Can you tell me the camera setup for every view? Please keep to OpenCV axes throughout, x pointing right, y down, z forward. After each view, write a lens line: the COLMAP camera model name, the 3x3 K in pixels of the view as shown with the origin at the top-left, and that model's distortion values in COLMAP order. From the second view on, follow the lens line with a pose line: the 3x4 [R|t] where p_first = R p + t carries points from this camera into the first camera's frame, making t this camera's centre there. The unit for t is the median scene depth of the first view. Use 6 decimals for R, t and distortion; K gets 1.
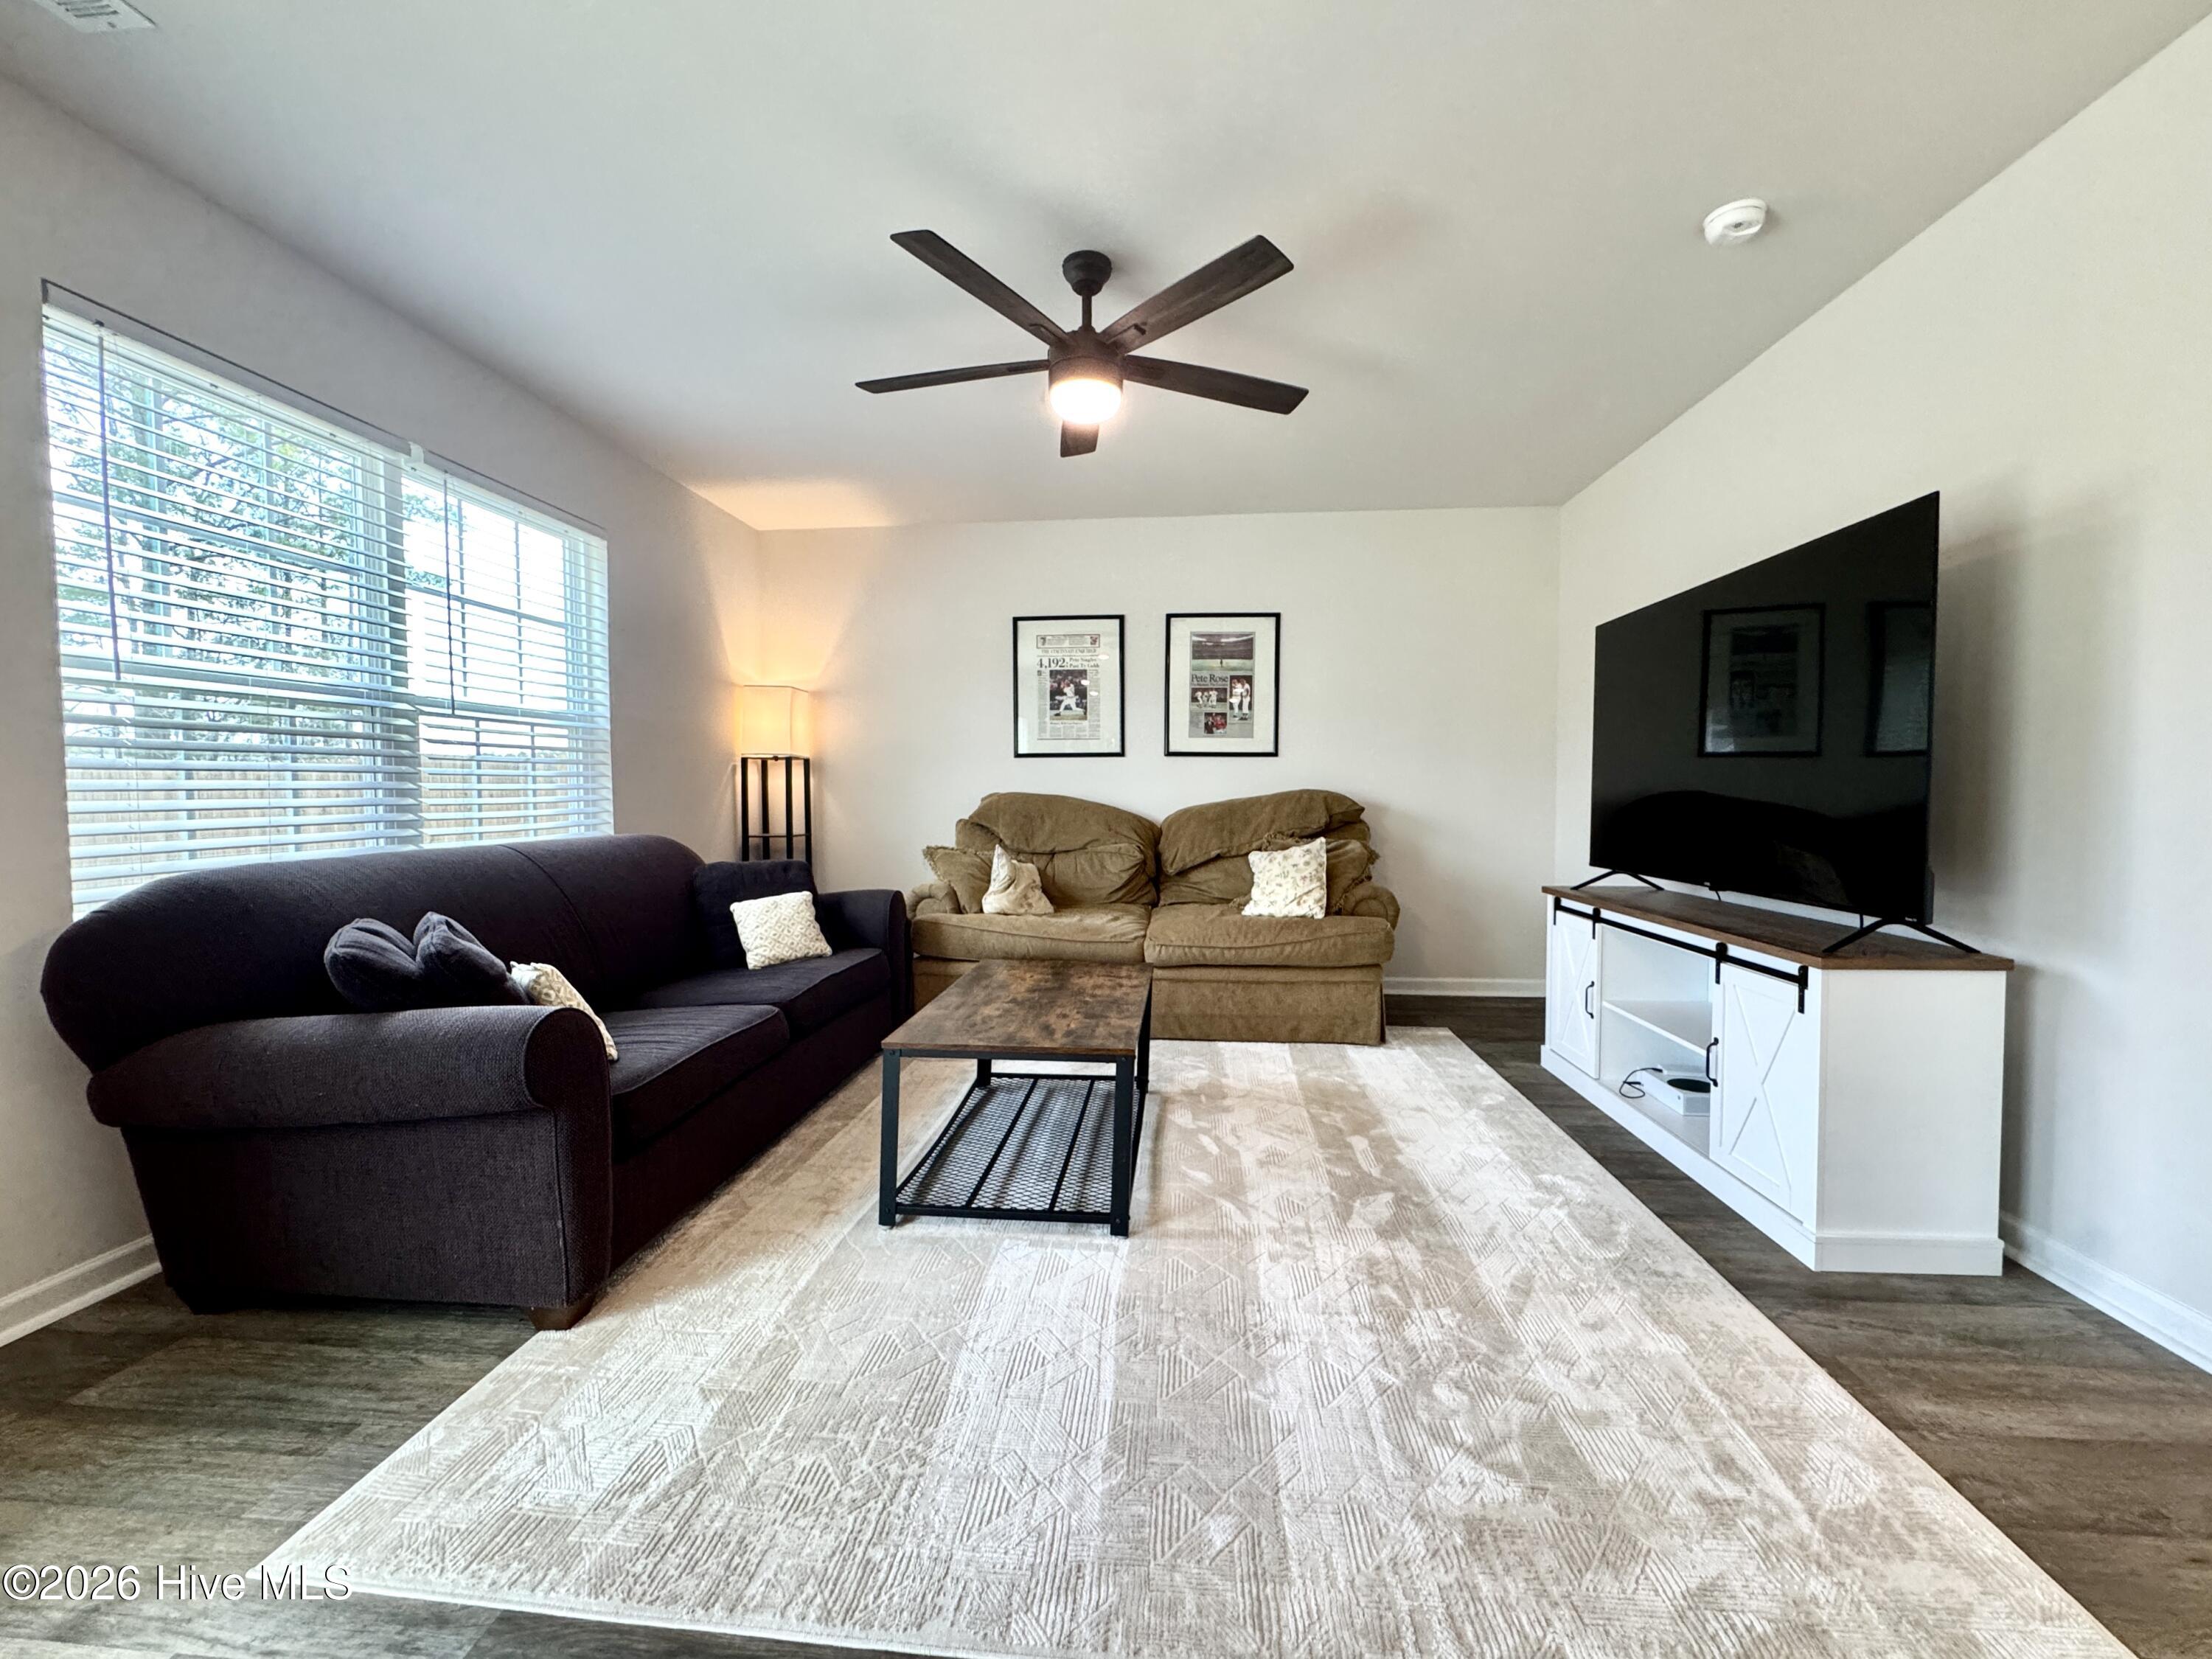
lens RADIAL K [[920.5, 0, 1103.3], [0, 920.5, 825.0], [0, 0, 1]] dist [-0.003129, -0.000621]
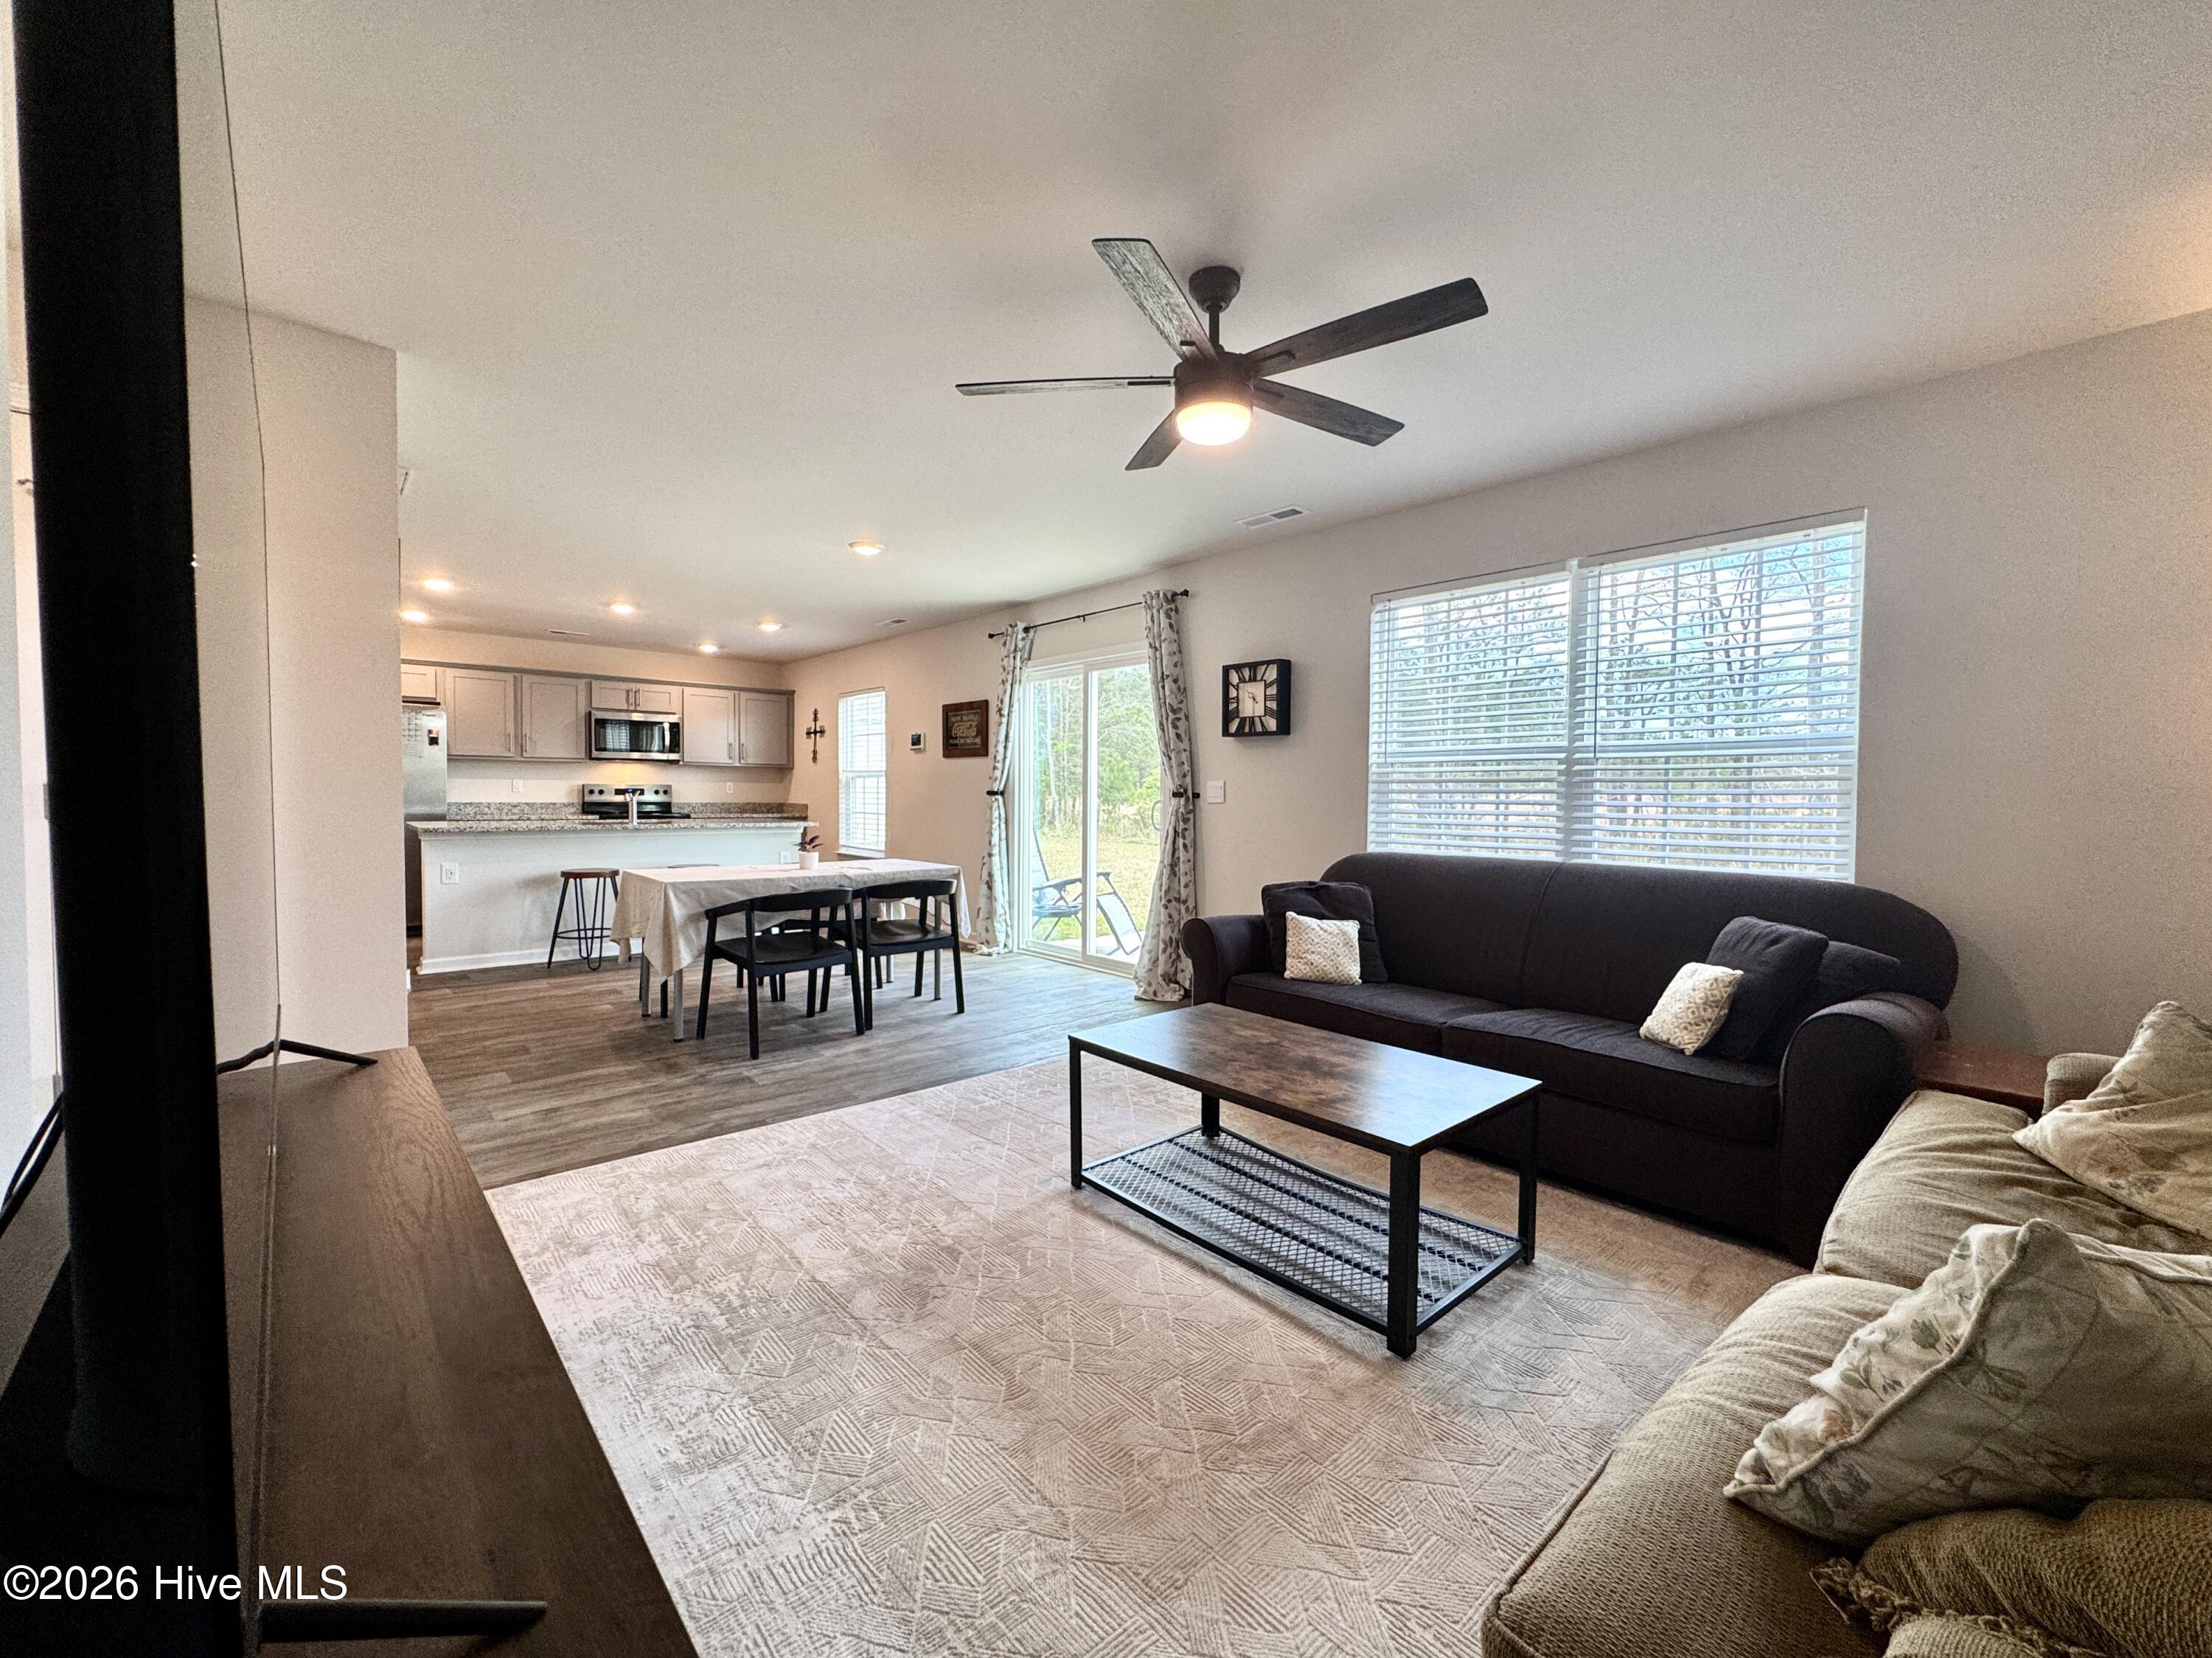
lens RADIAL K [[904.8, 0, 1104.4], [0, 904.8, 824.5], [0, 0, 1]] dist [-0.003852, 0.000058]
pose [[-0.686380, 0.022116, -0.726907, 0.496534], [-0.034529, 0.997419, 0.062950, -0.065085], [0.726423, 0.068307, -0.683845, 1.046984]]
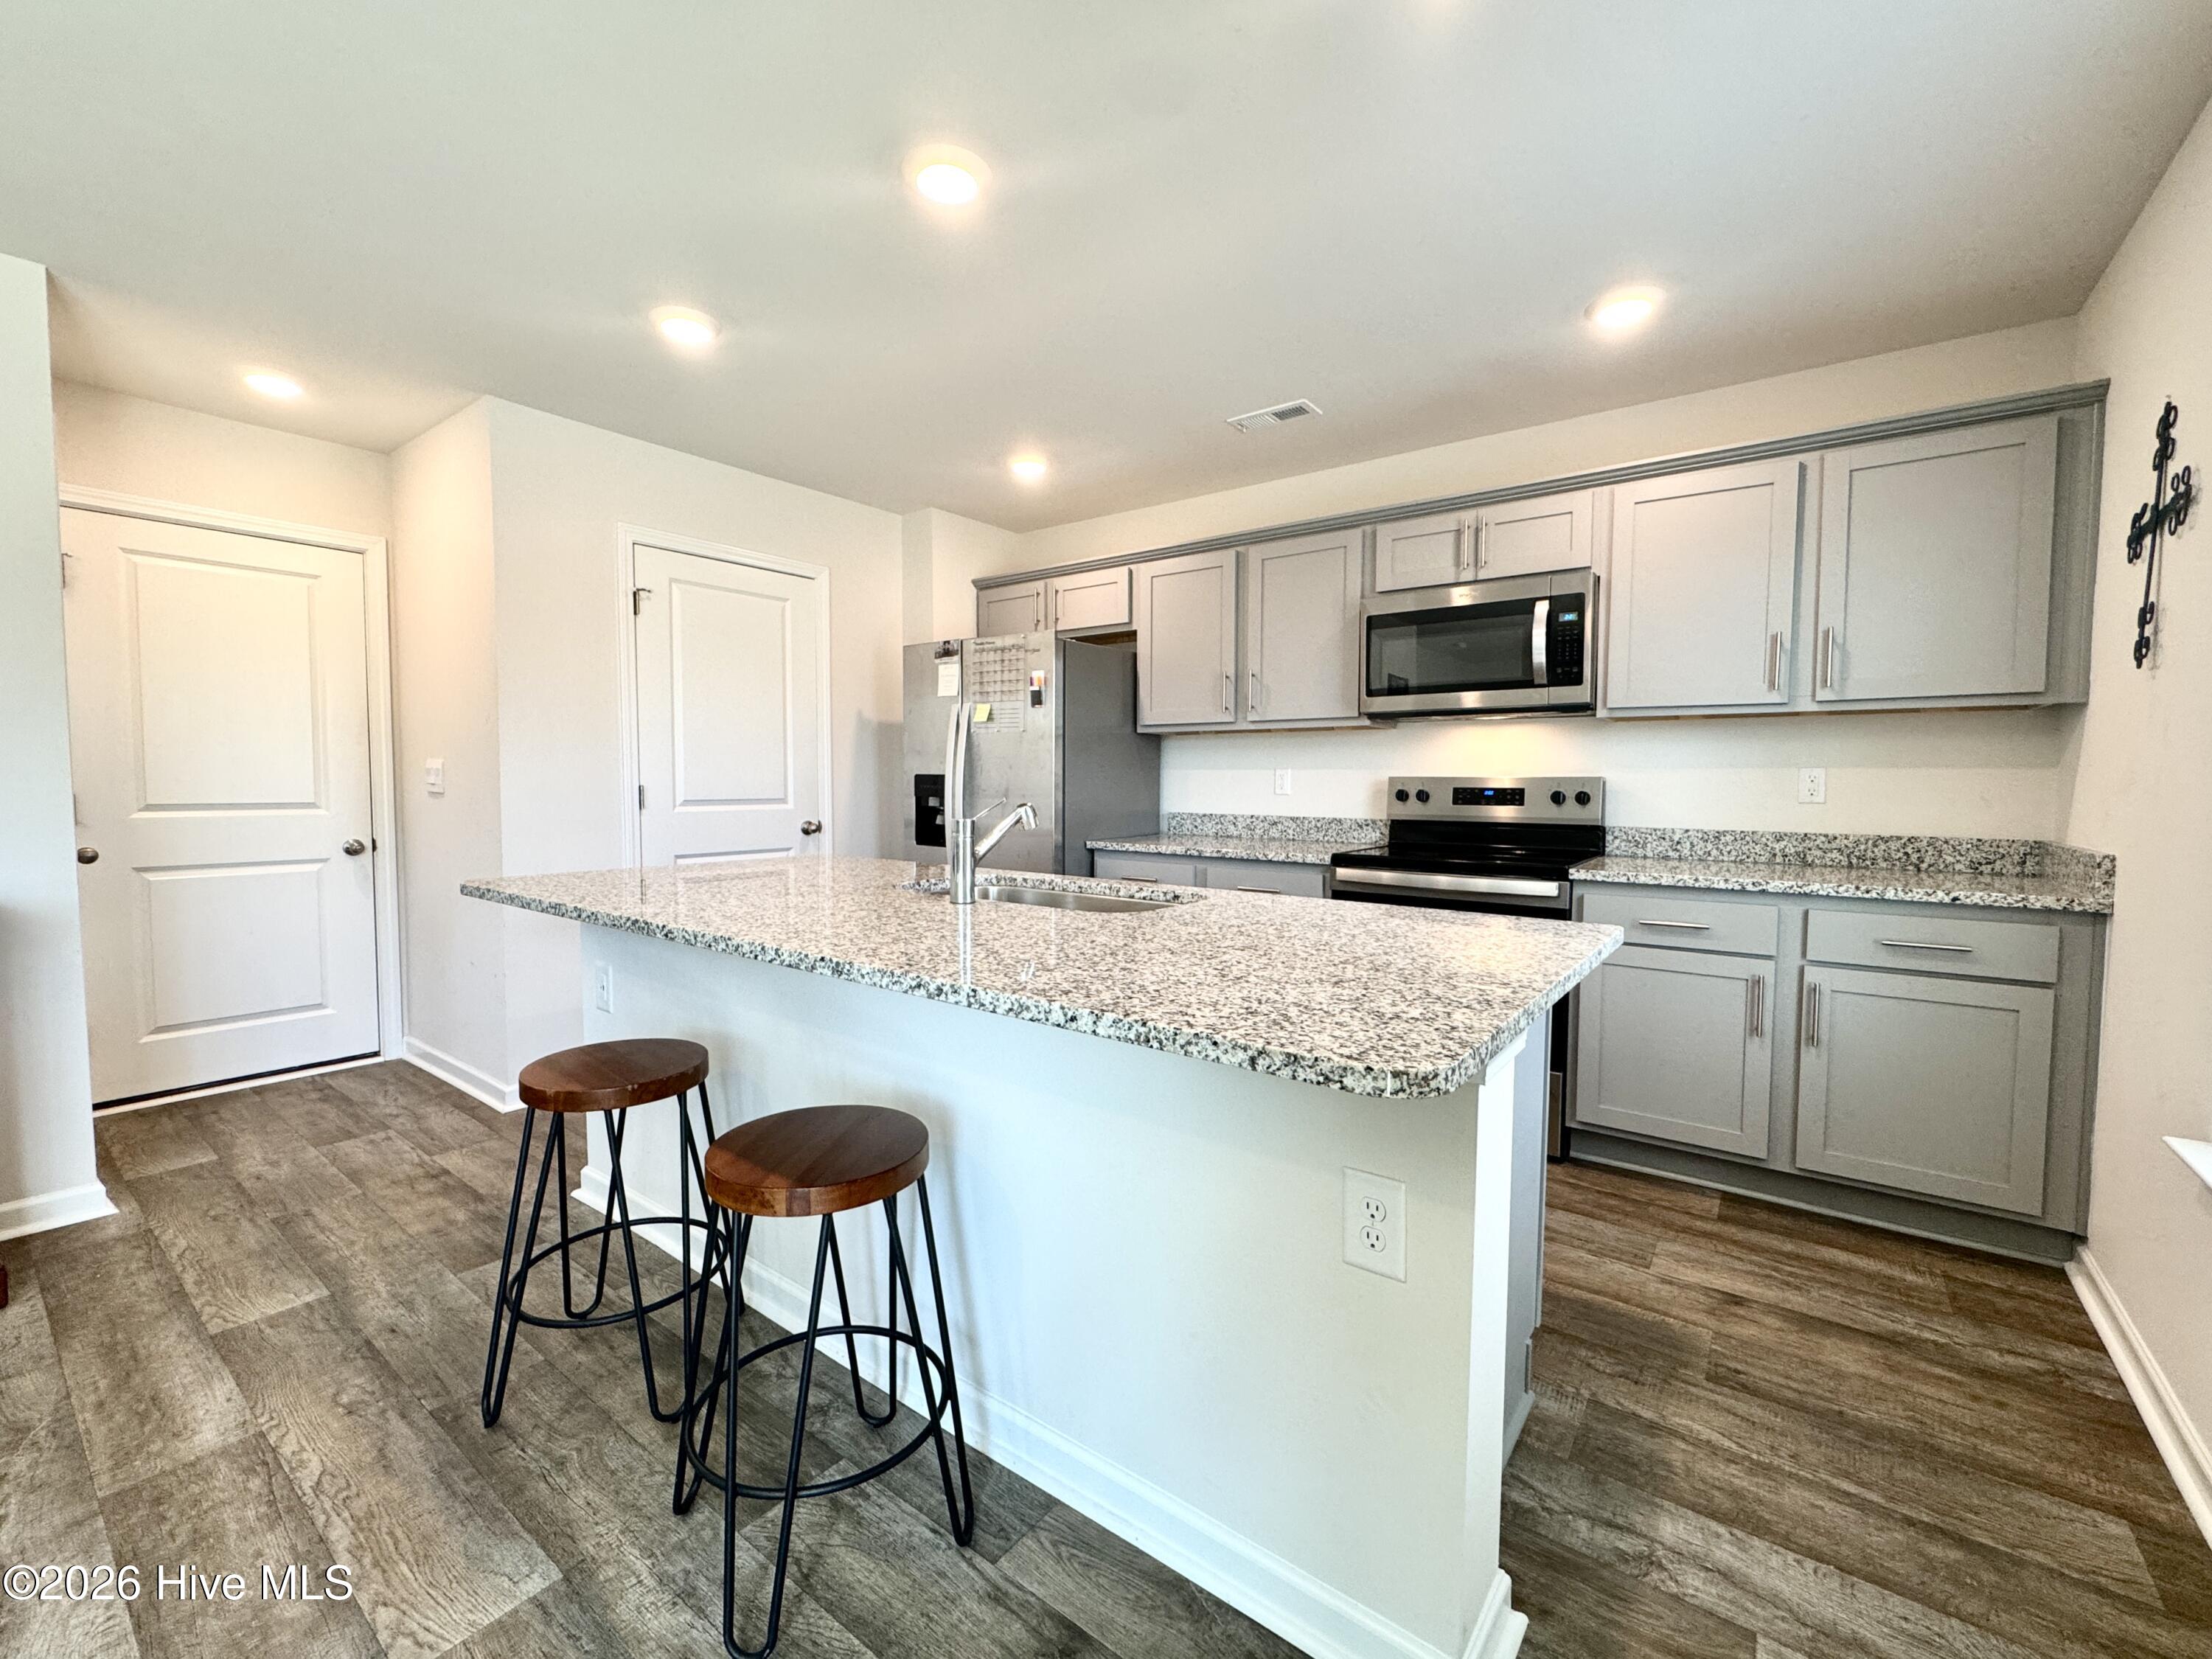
lens RADIAL K [[920.5, 0, 1103.3], [0, 920.5, 825.0], [0, 0, 1]] dist [-0.003129, -0.000621]
pose [[-0.848904, -0.027044, 0.527854, -0.492972], [0.018420, 0.996570, 0.080681, -0.014656], [-0.528225, 0.078214, -0.845494, -0.402627]]
